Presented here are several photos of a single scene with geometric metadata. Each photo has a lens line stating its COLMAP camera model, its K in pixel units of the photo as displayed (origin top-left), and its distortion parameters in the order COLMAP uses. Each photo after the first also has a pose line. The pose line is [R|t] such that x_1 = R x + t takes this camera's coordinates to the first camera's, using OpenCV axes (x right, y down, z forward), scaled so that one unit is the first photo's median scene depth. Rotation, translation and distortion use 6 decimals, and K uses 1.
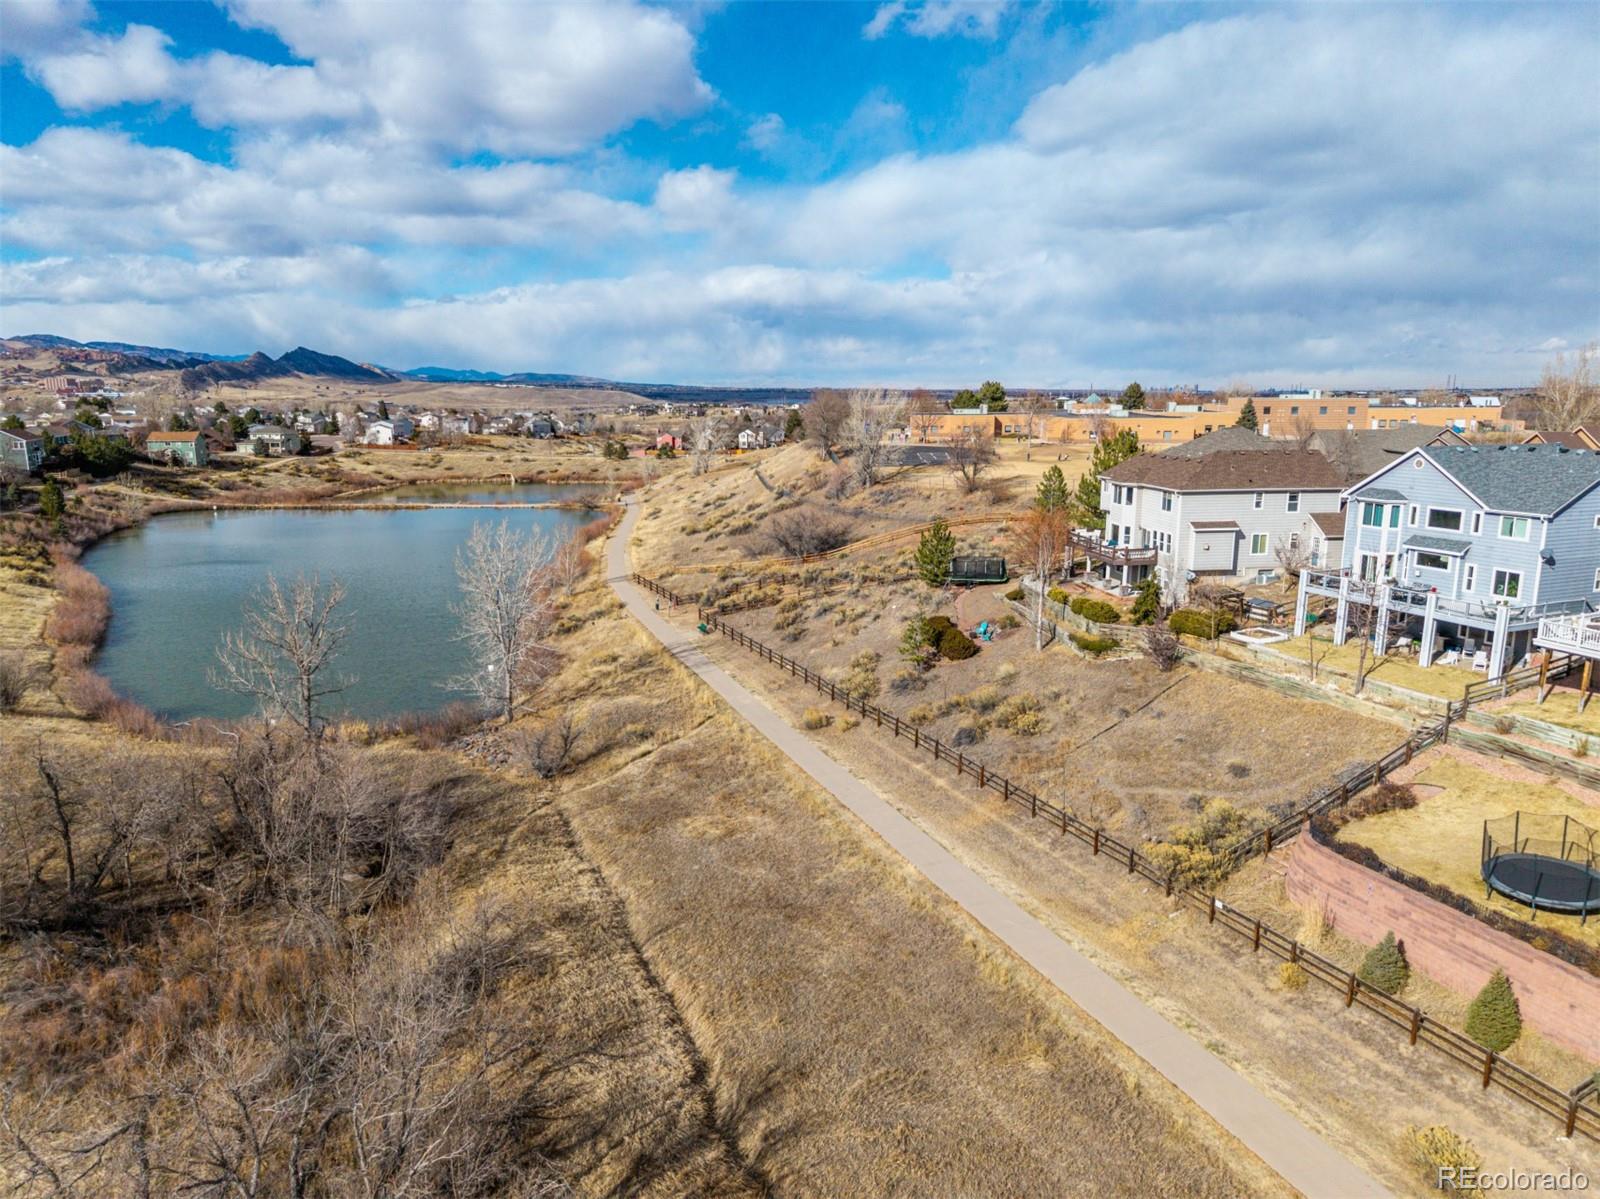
lens RADIAL K [[1089.2, 0, 795.0], [0, 1089.2, 589.4], [0, 0, 1]] dist [0.037039, -0.029807]
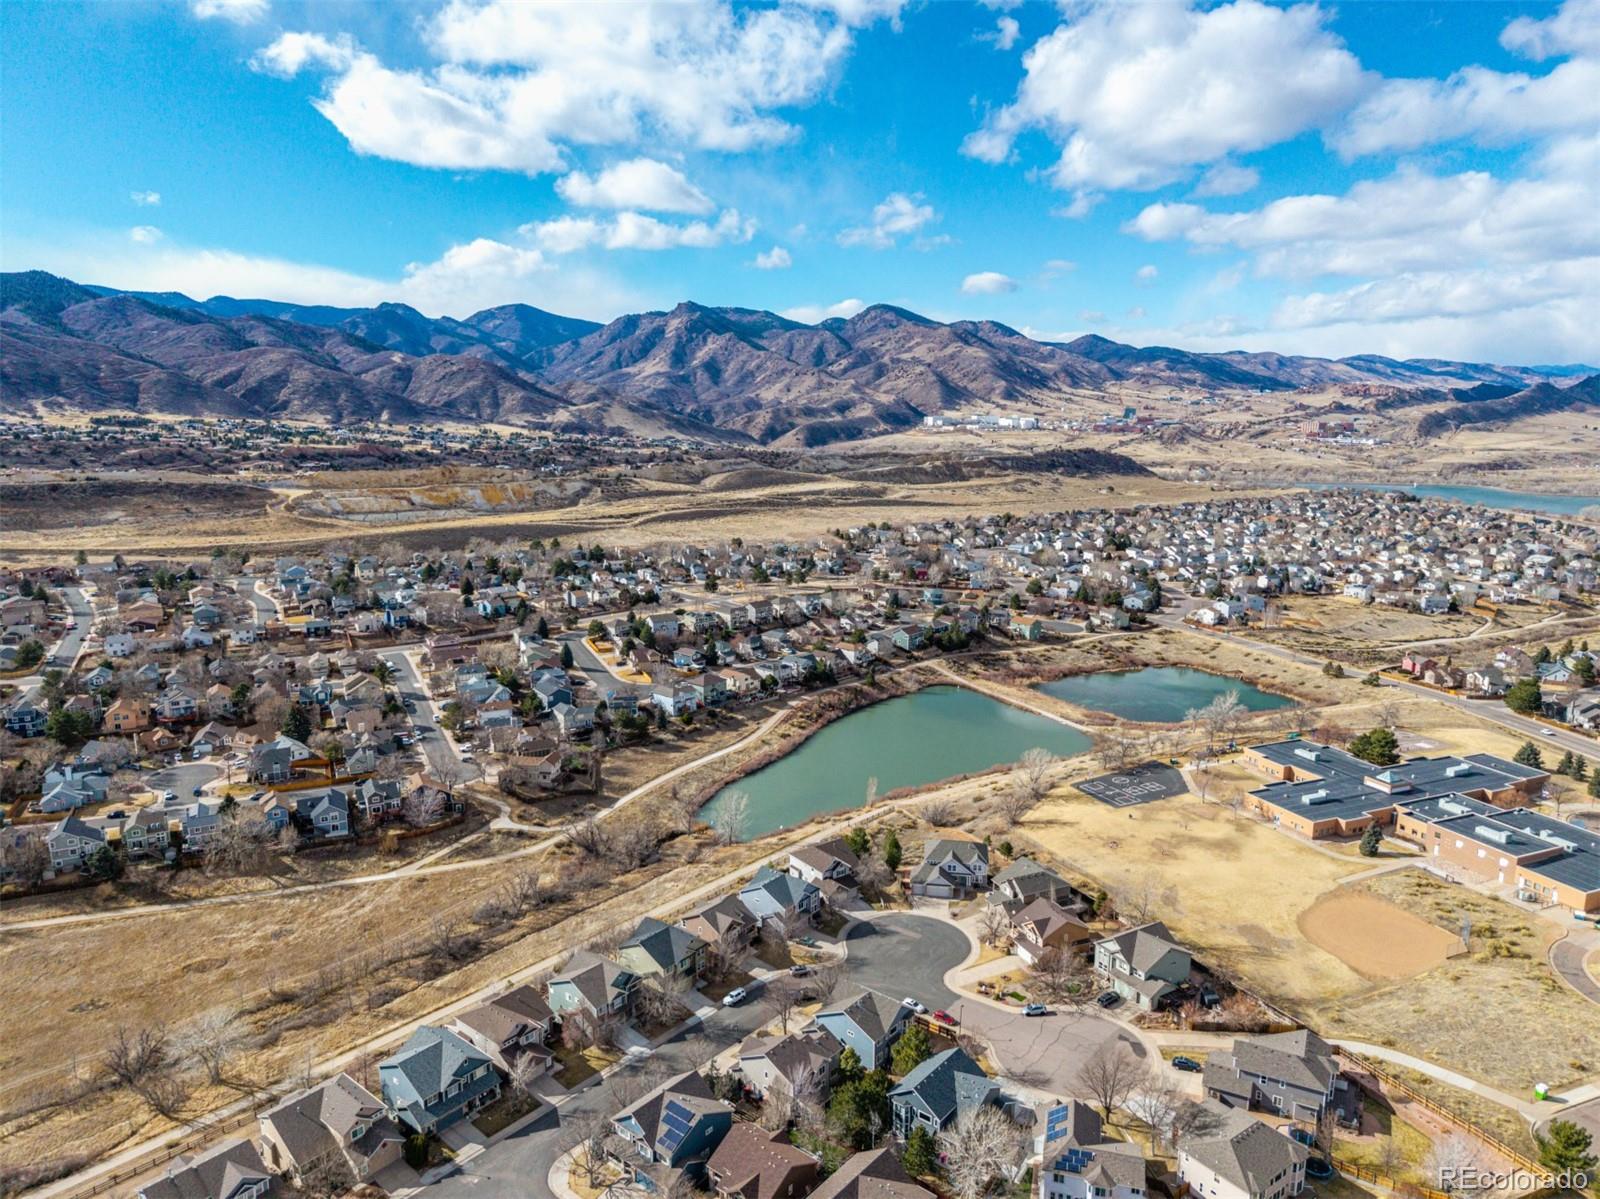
lens RADIAL K [[1089.2, 0, 792.7], [0, 1089.2, 596.6], [0, 0, 1]] dist [0.037039, -0.029807]
pose [[0.478283, 0.171609, -0.861275, 0.663581], [-0.171469, 0.980095, 0.100064, -0.256491], [0.861303, 0.099823, 0.498189, -0.158709]]
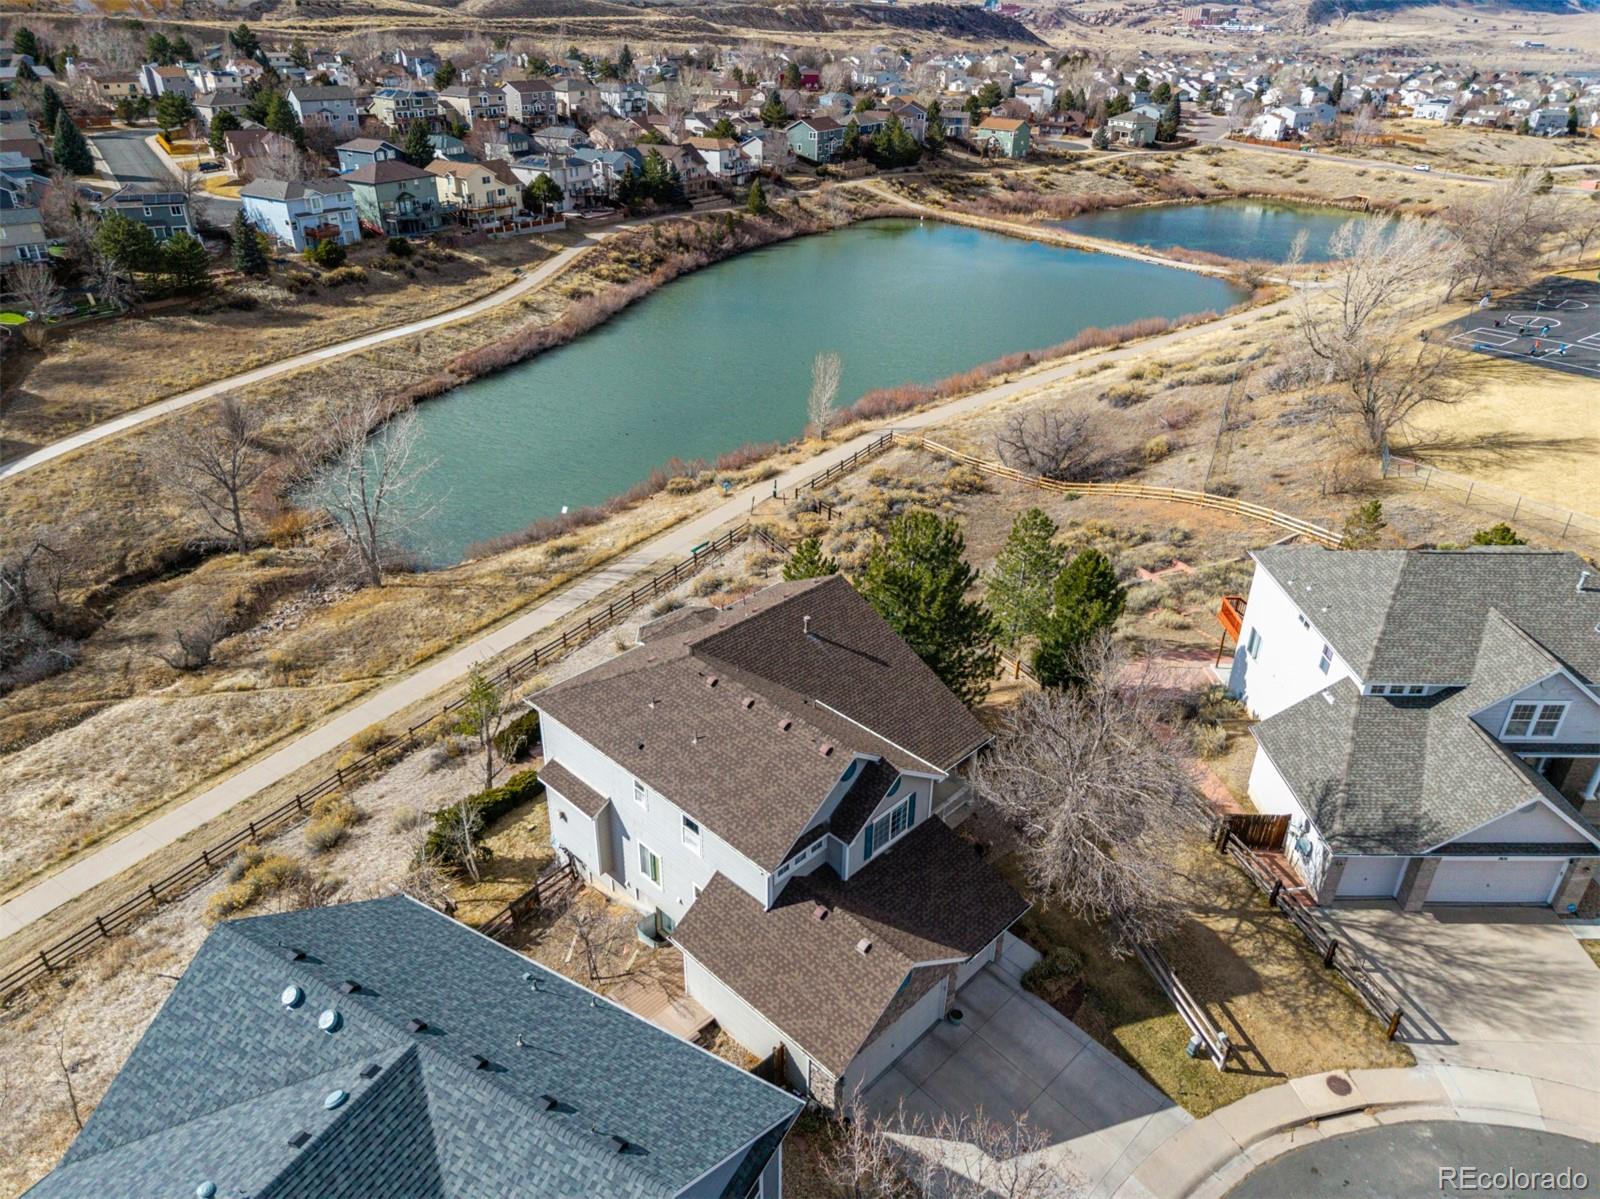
lens RADIAL K [[1089.2, 0, 800.9], [0, 1089.2, 607.1], [0, 0, 1]] dist [0.037039, -0.029807]
pose [[0.611218, 0.392398, -0.687340, 0.165725], [-0.162490, 0.912158, 0.376250, -0.074860], [0.774602, -0.118285, 0.621289, 0.165349]]
